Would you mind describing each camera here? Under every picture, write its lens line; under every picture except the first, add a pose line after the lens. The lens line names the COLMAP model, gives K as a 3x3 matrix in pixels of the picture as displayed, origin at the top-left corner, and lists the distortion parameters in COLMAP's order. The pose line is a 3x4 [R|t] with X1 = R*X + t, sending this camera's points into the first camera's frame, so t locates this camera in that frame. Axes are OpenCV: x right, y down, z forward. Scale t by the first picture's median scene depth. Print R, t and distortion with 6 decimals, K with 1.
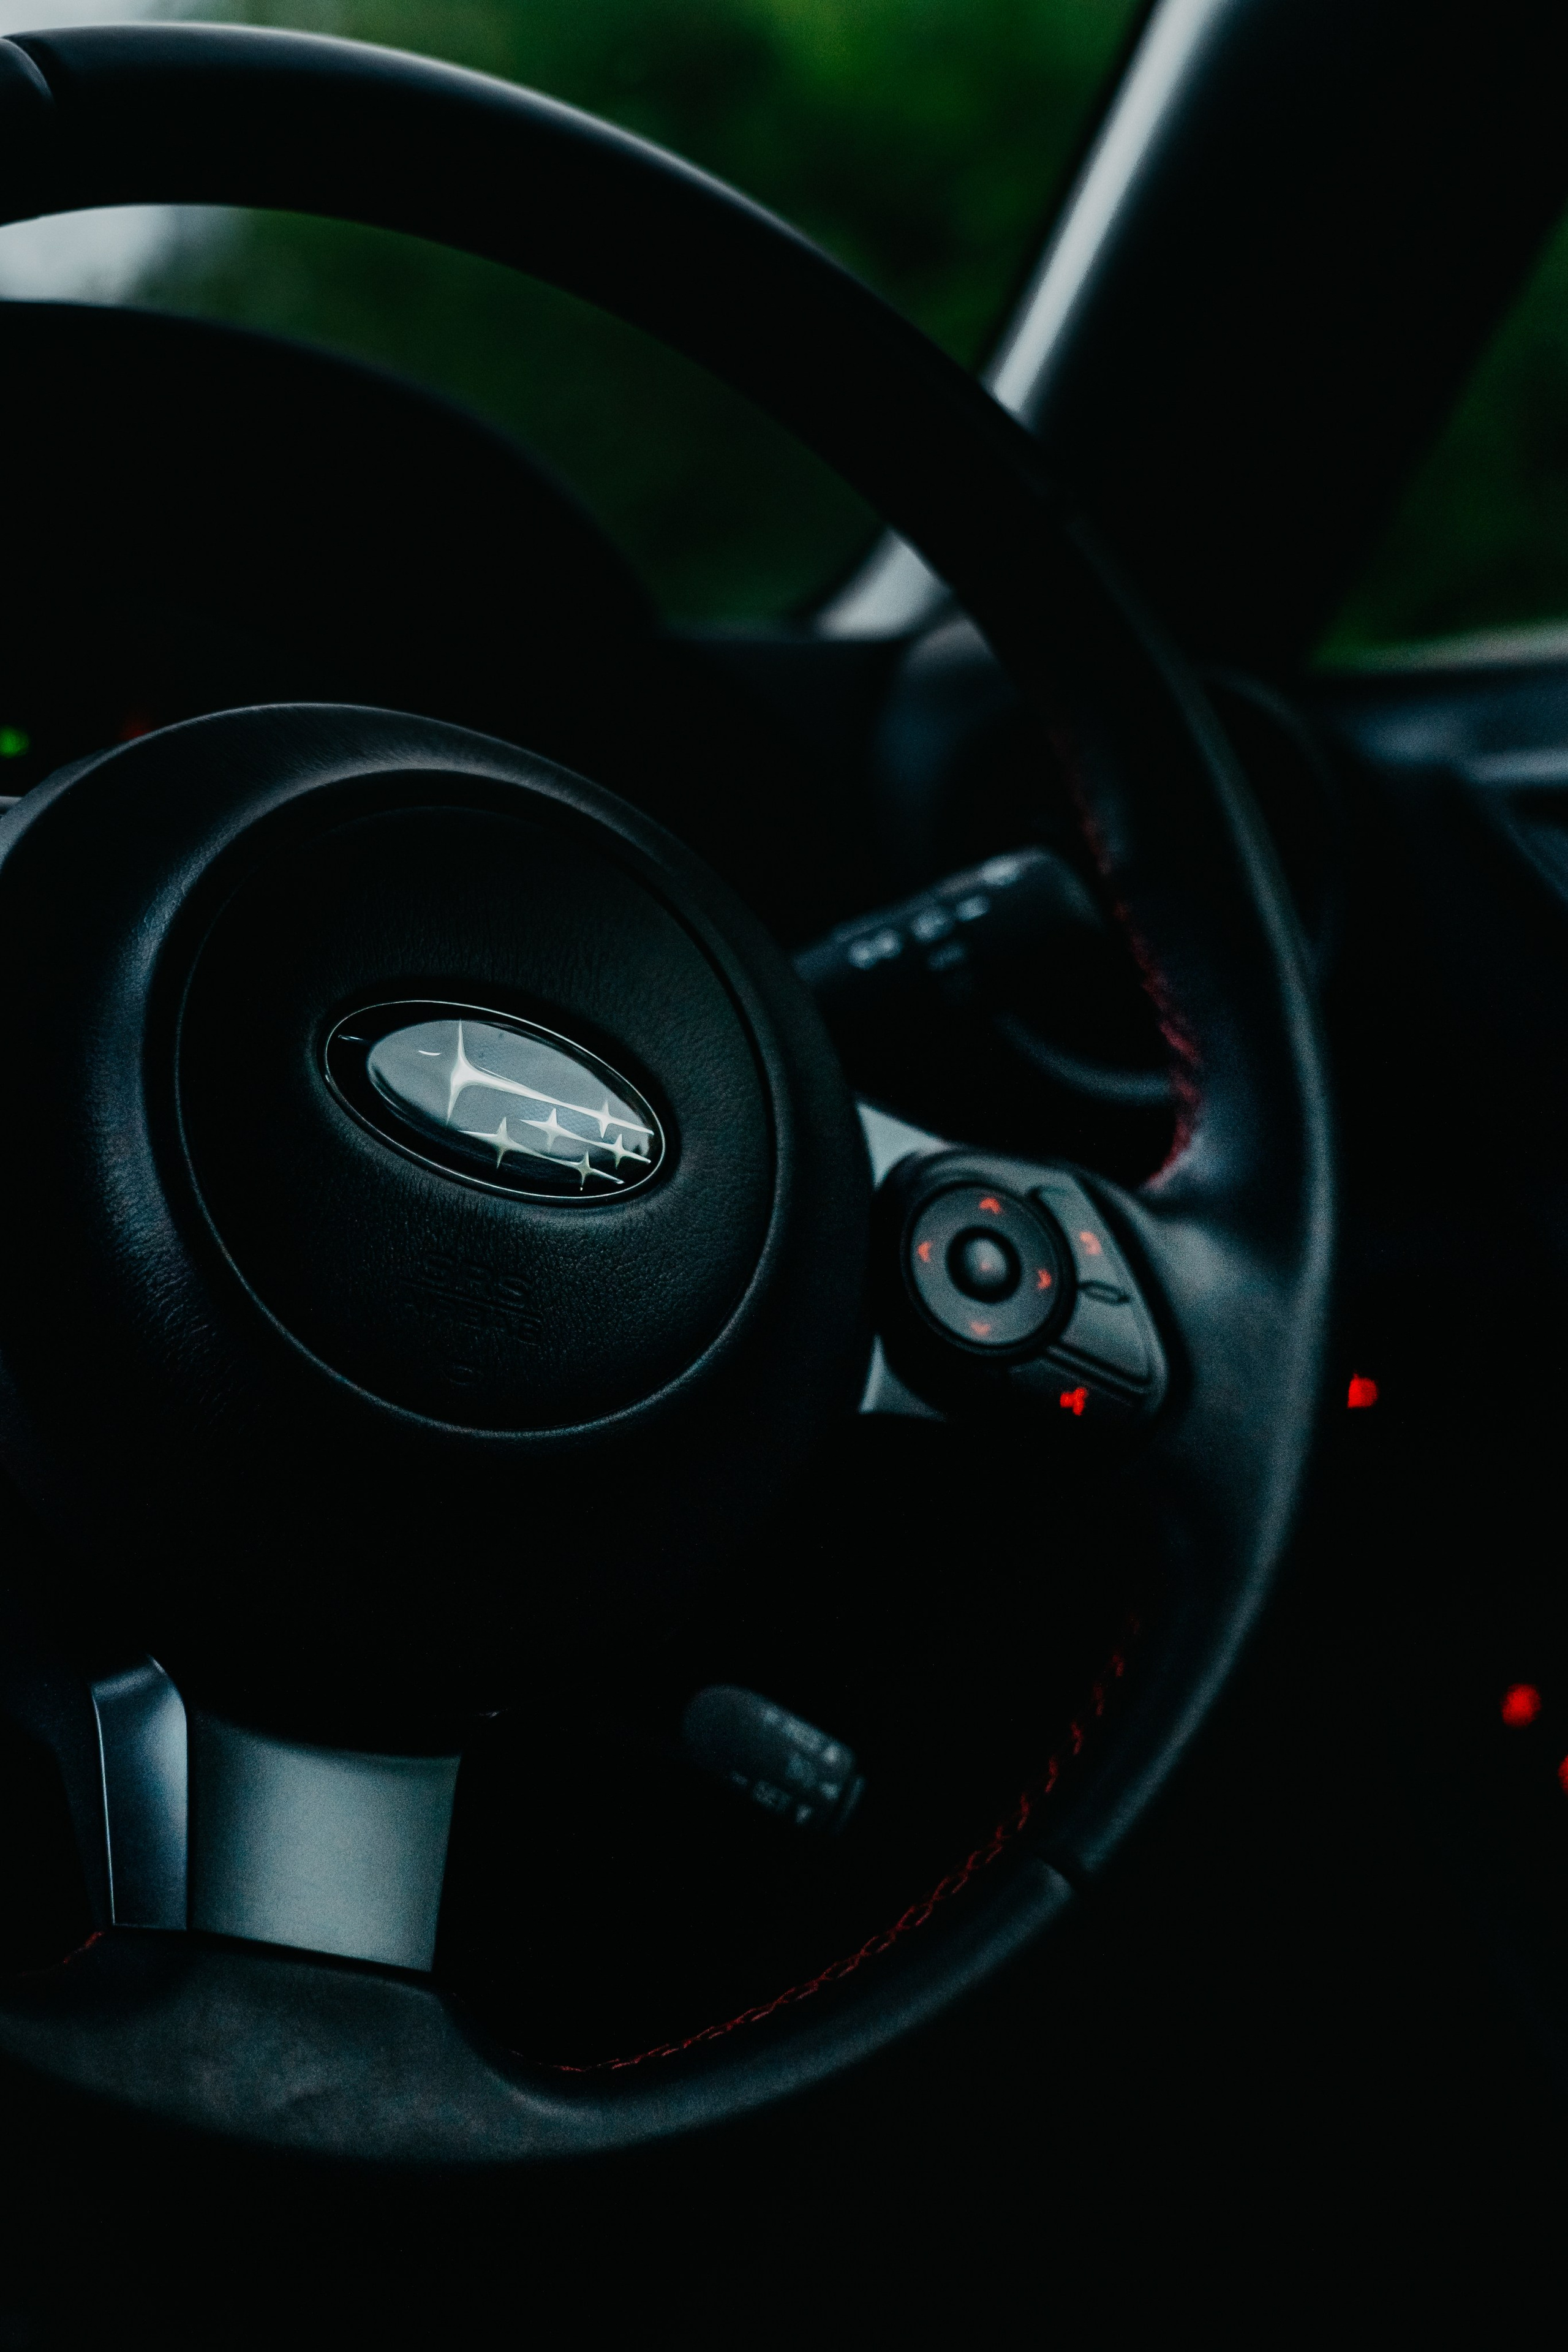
lens RADIAL K [[3742.8, 0, 784.0], [0, 3742.8, 1176.0], [0, 0, 1]] dist [0.024452, -0.005689]
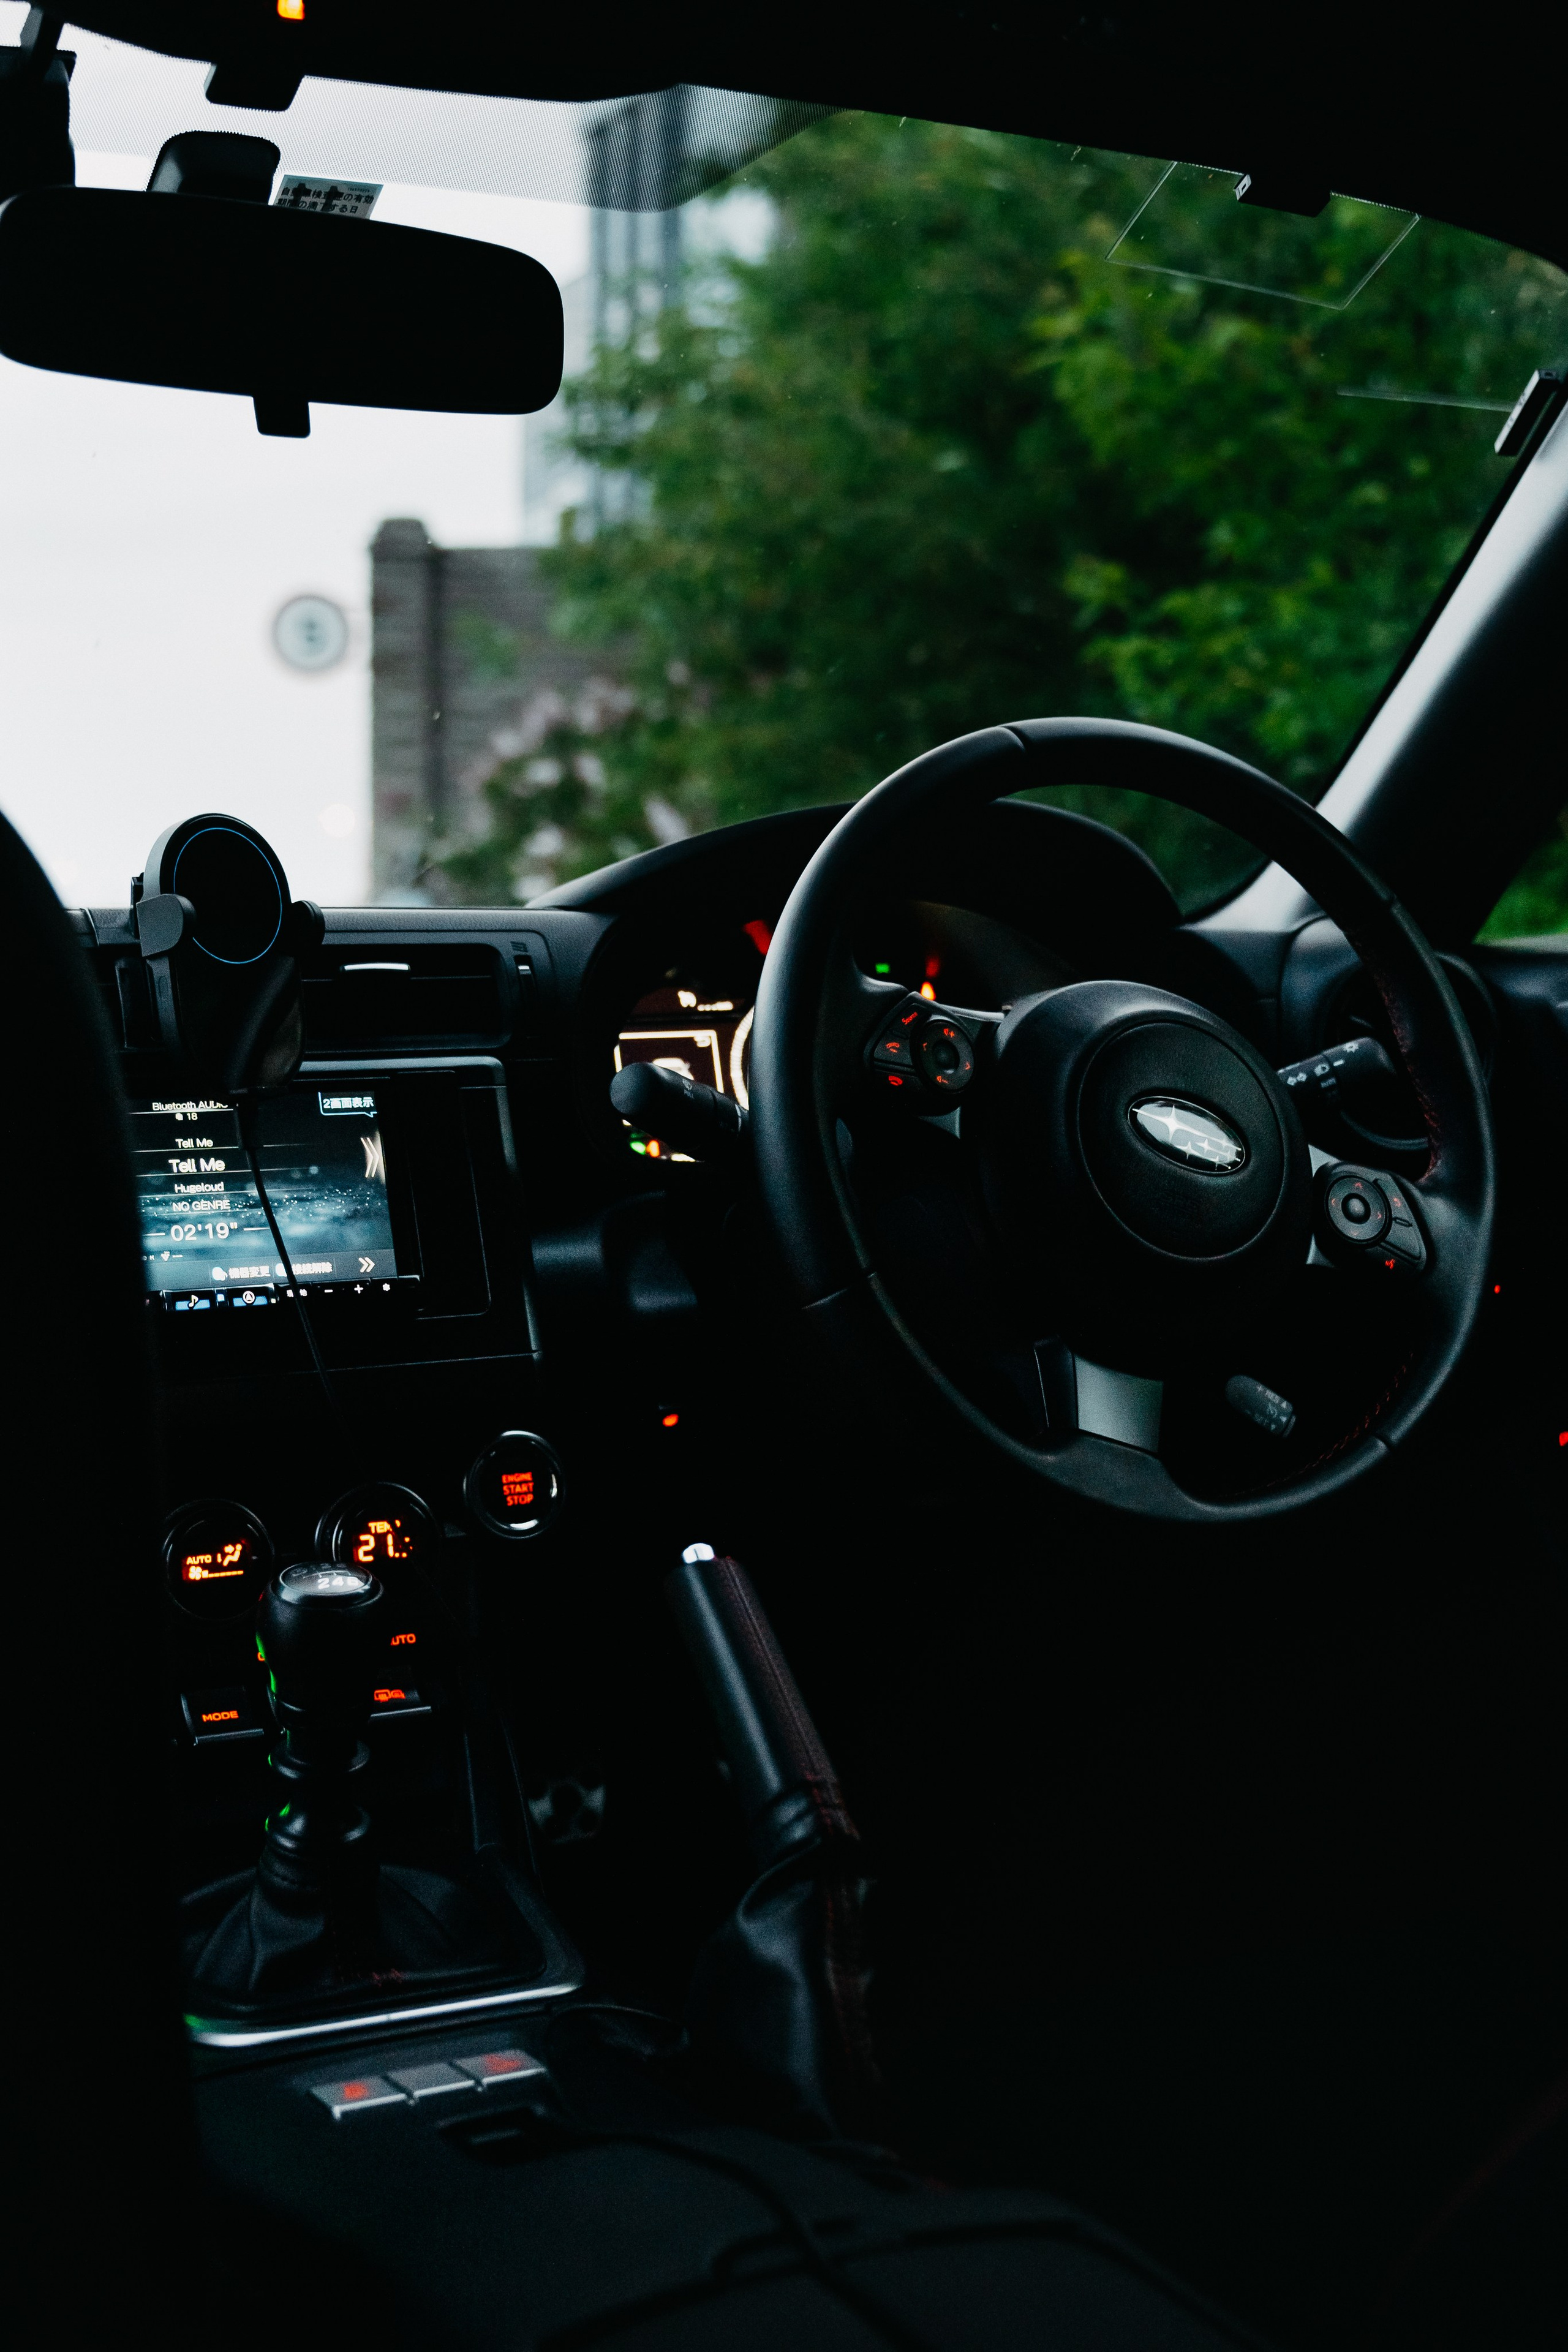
lens RADIAL K [[3318.9, 0, 779.3], [0, 3318.9, 1110.8], [0, 0, 1]] dist [-0.042102, -0.063955]
pose [[0.997875, 0.037585, -0.053223, -0.212817], [-0.039450, 0.998628, -0.034436, 0.048997], [0.051855, 0.036462, 0.997989, -1.222080]]
